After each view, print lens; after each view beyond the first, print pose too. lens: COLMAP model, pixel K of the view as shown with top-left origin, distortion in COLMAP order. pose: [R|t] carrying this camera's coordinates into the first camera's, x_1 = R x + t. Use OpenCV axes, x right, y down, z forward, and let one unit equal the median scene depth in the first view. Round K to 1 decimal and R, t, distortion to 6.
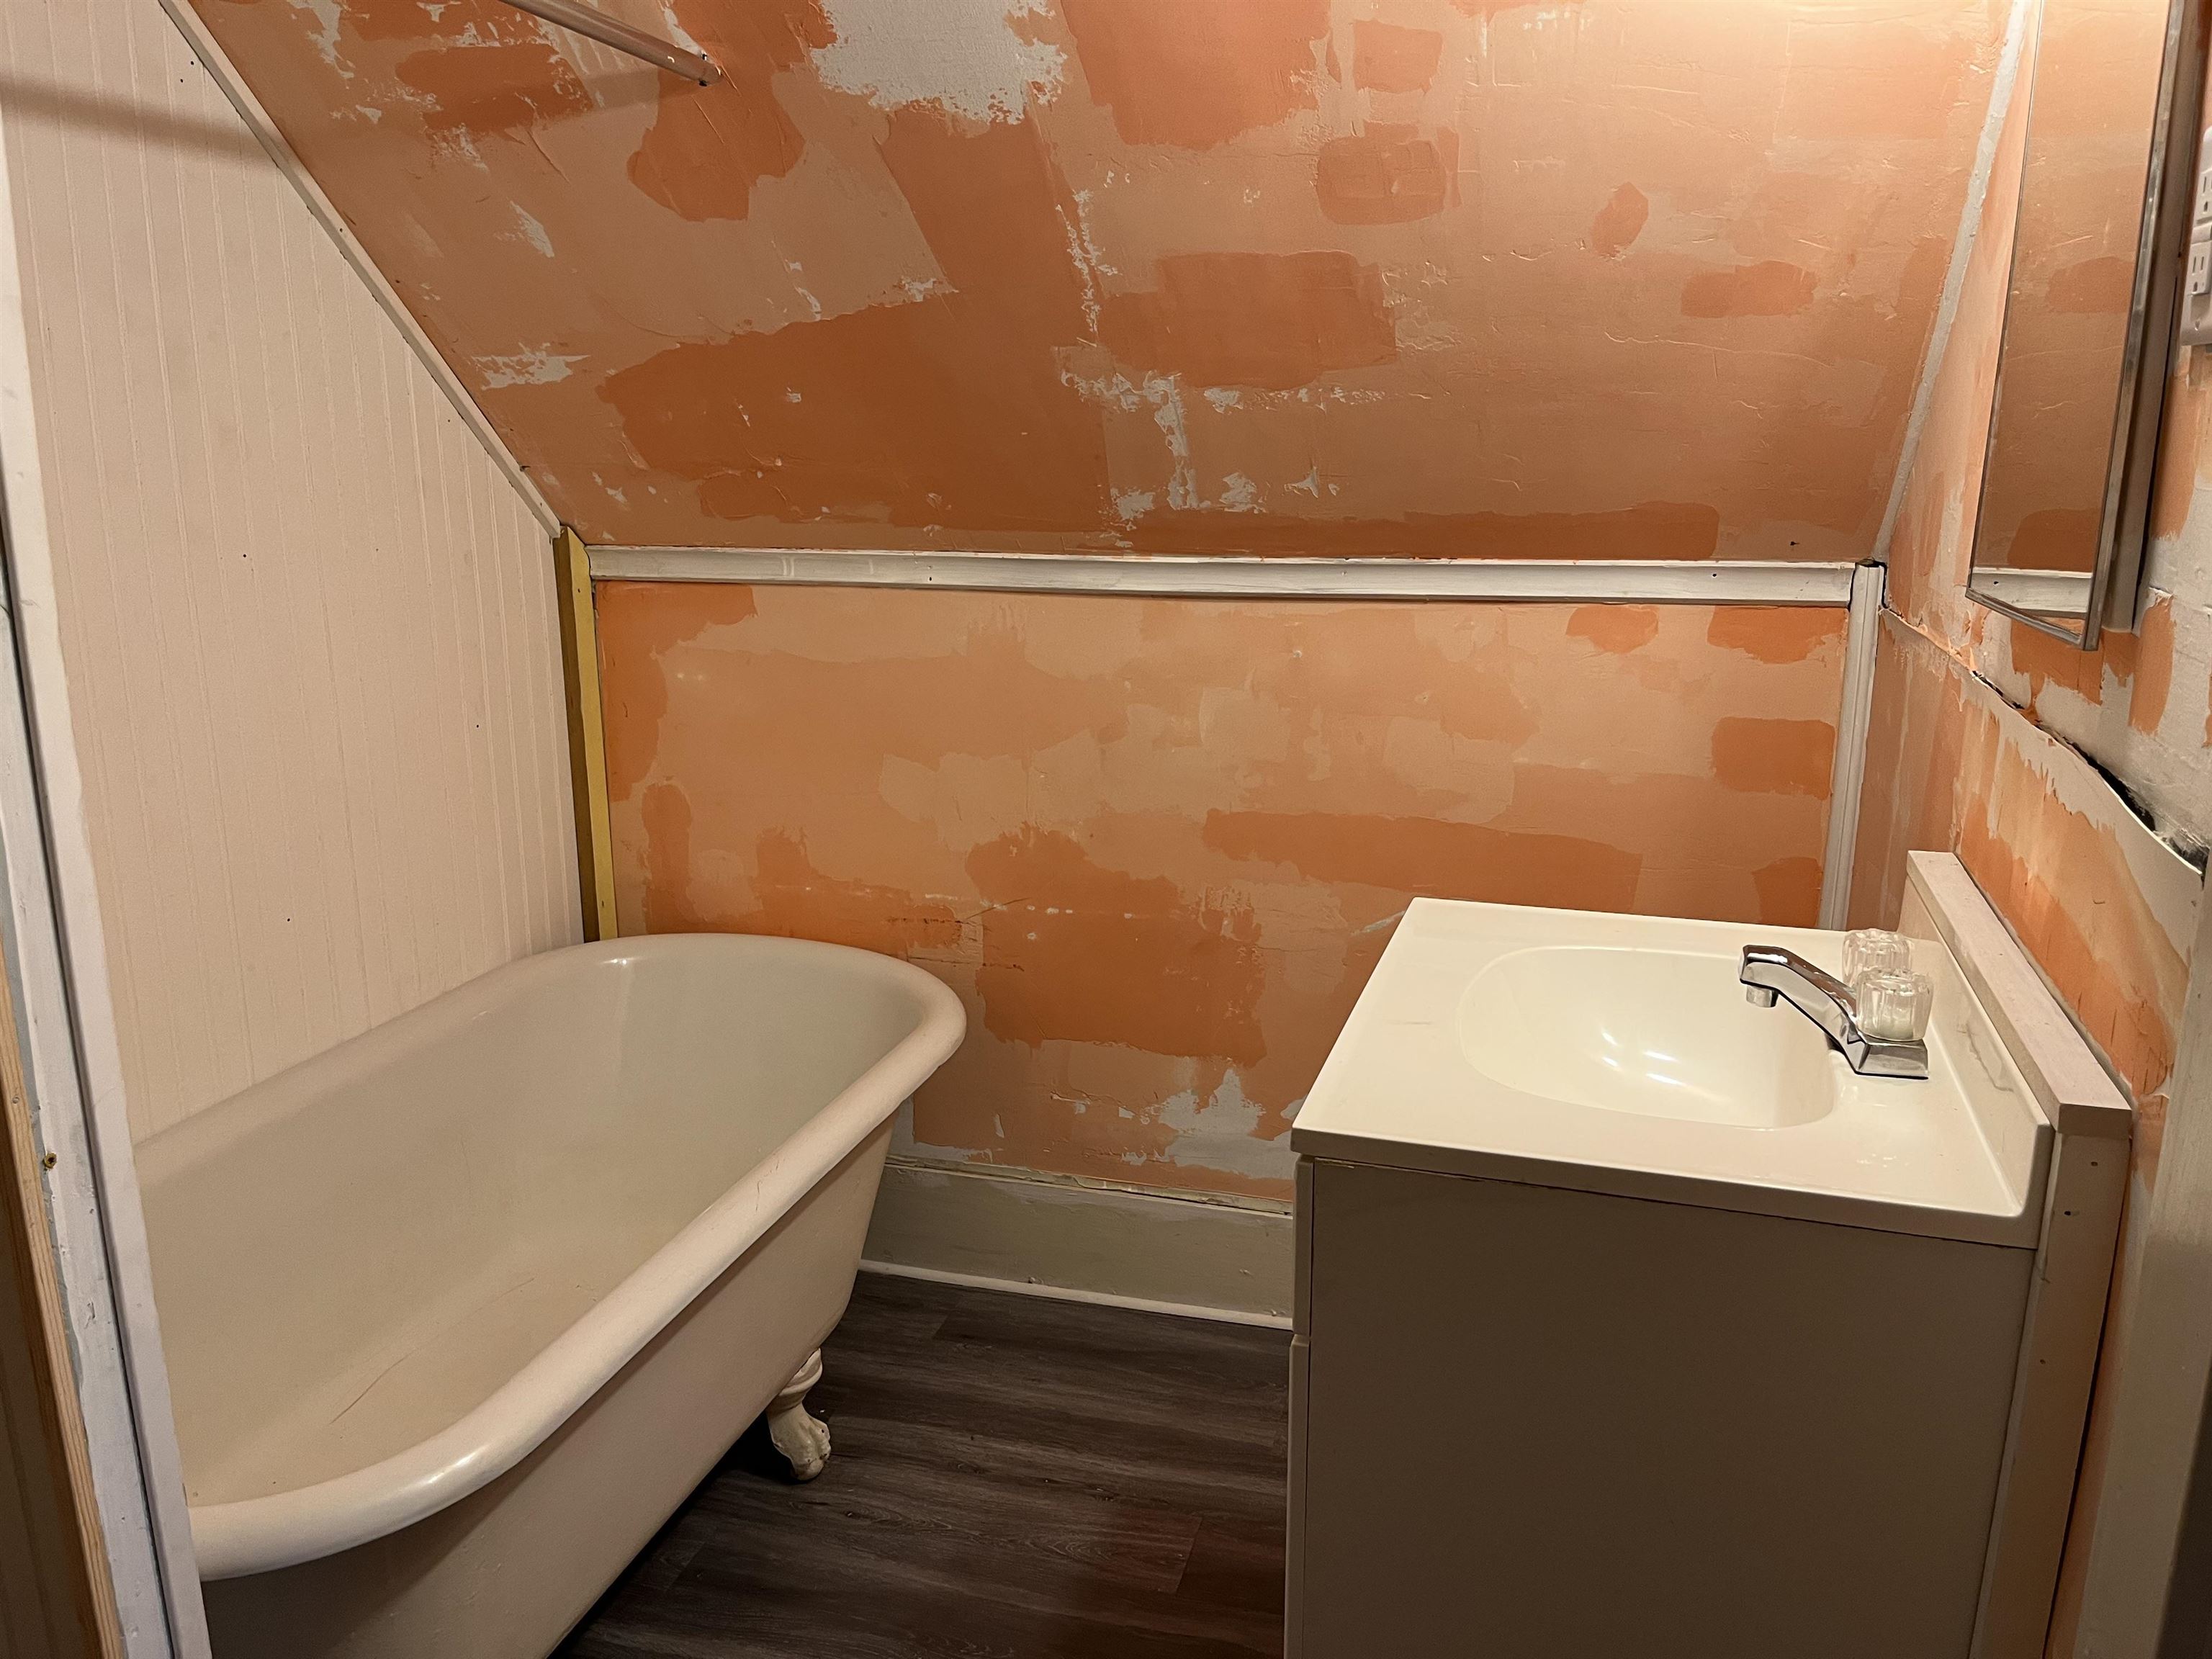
lens RADIAL K [[1666.8, 0, 1106.0], [0, 1666.8, 829.5], [0, 0, 1]] dist [0.017196, -0.030675]
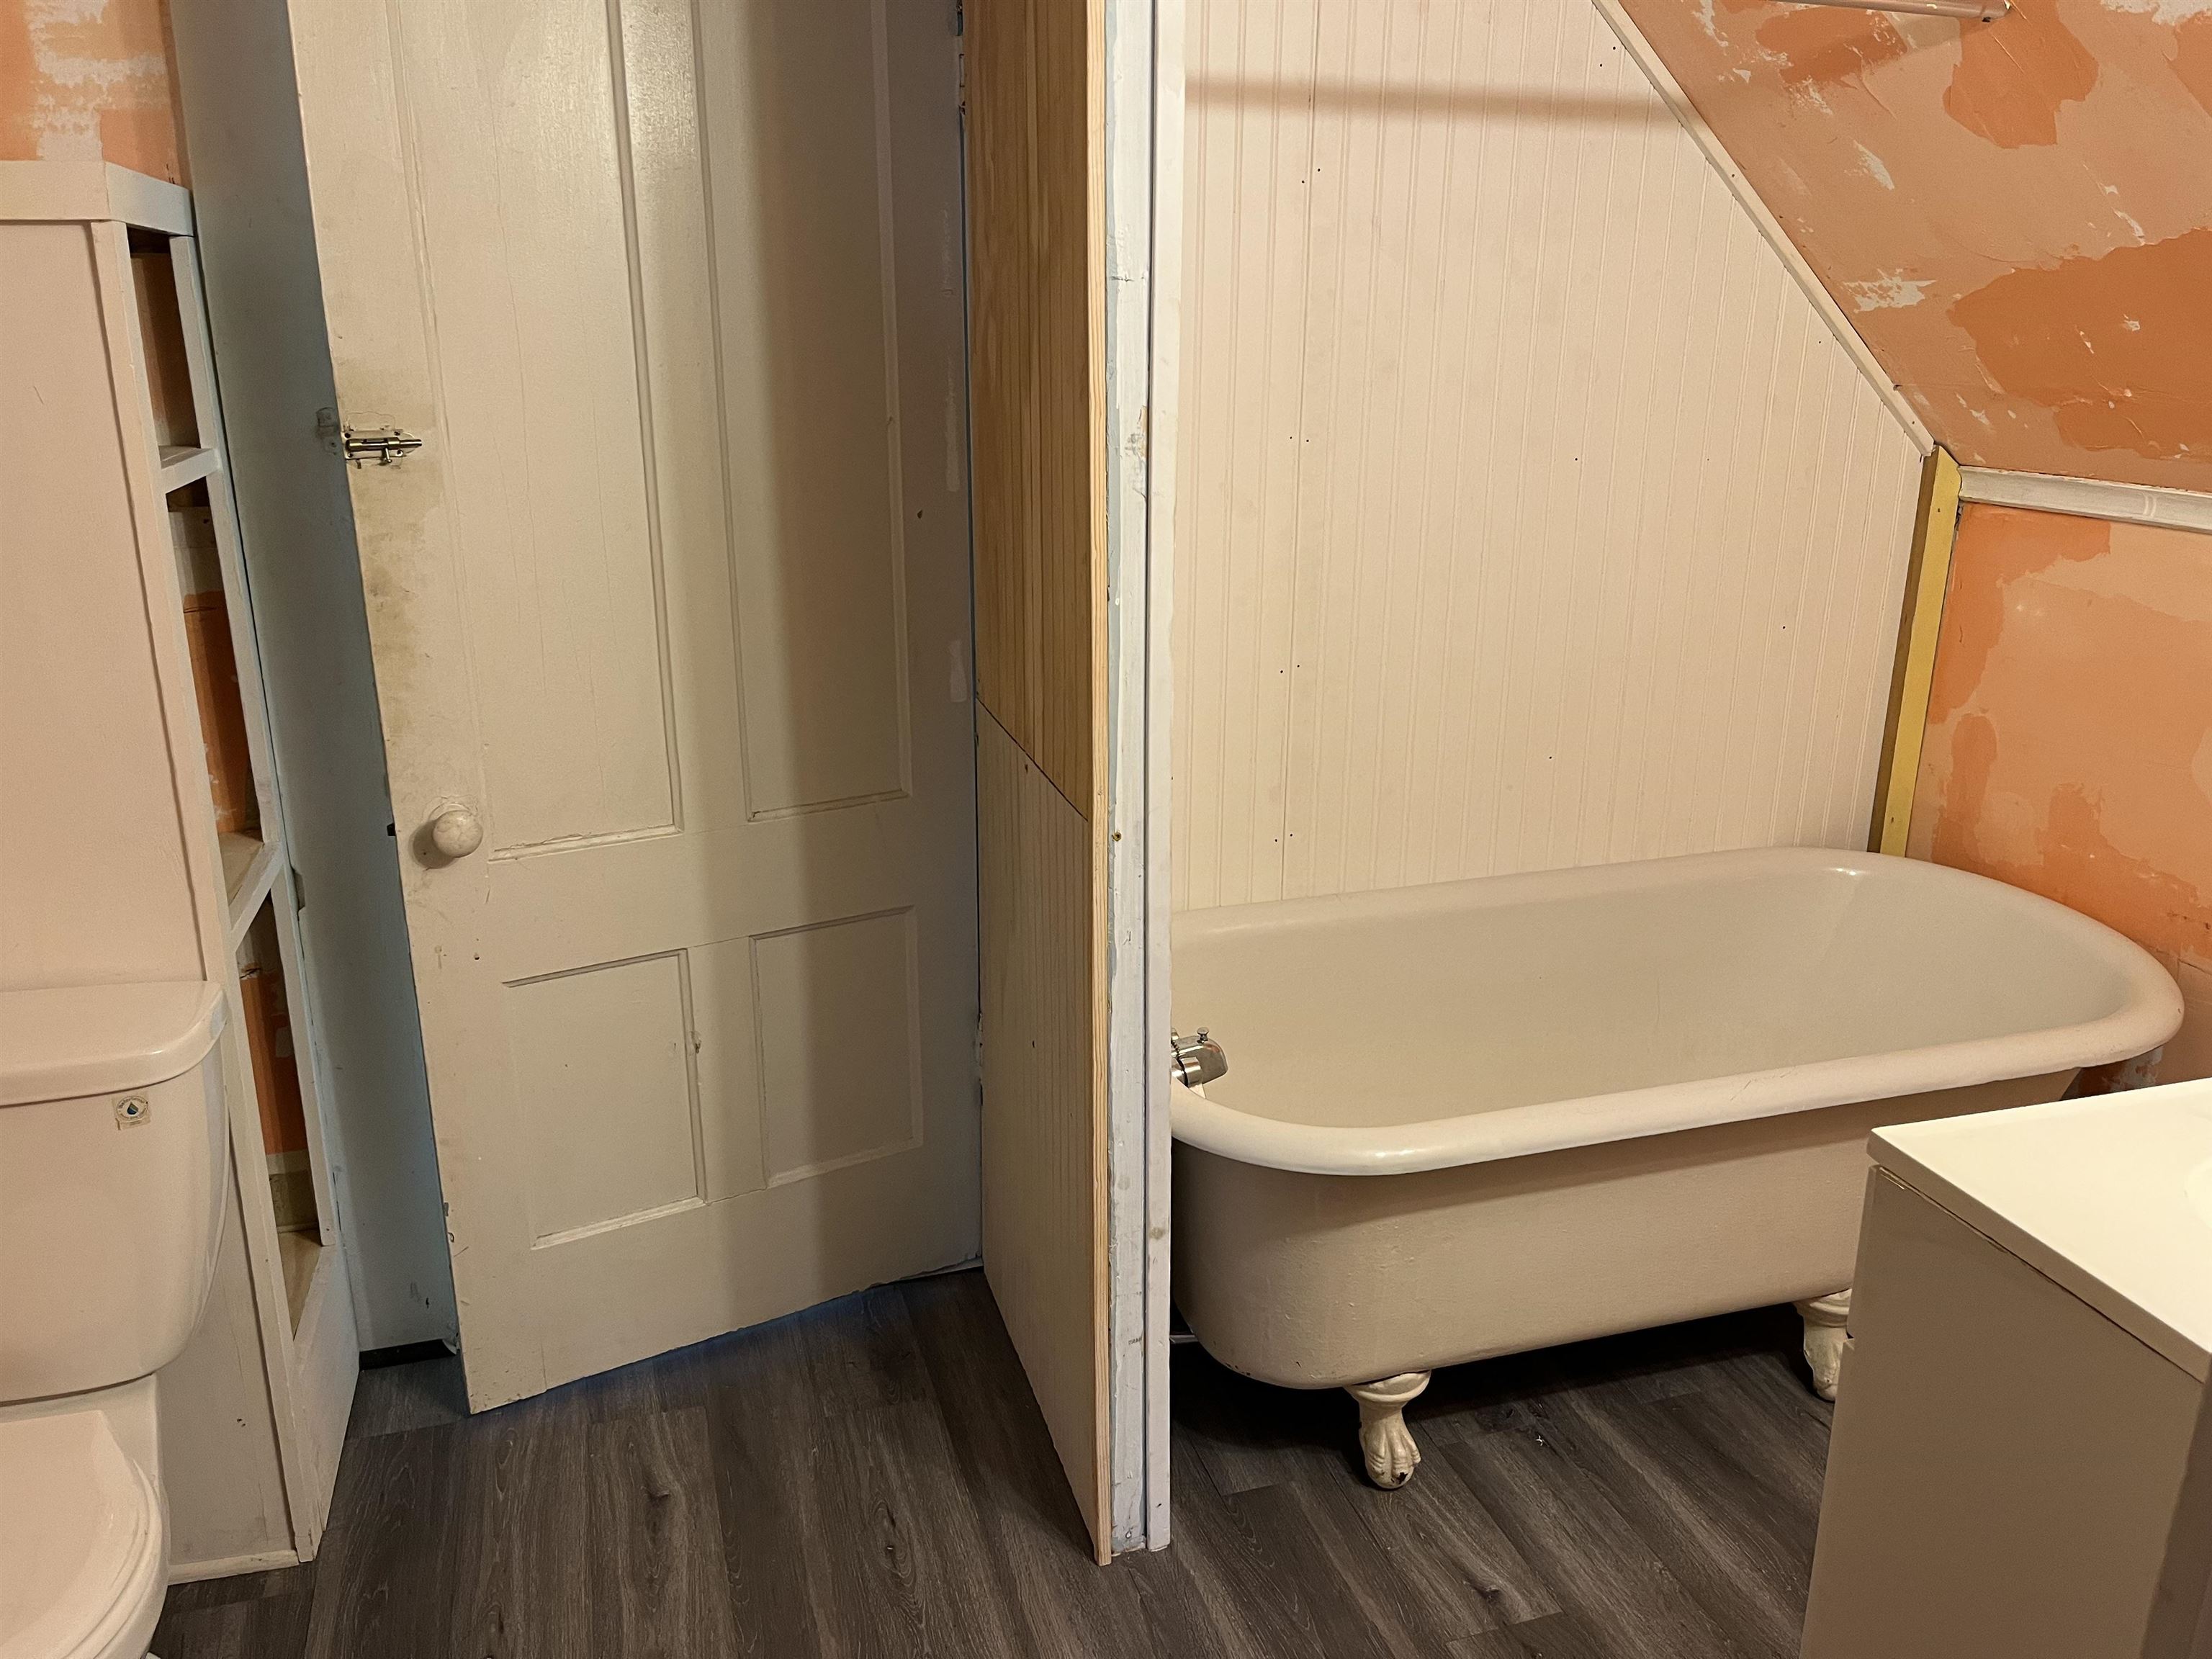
lens RADIAL K [[1719.6, 0, 1106.0], [0, 1719.6, 829.5], [0, 0, 1]] dist [0.008902, -0.059167]
pose [[0.531202, 0.243584, -0.811474, 0.339582], [-0.186654, 0.967894, 0.168351, -0.041779], [0.826429, 0.062037, 0.559614, 0.022425]]
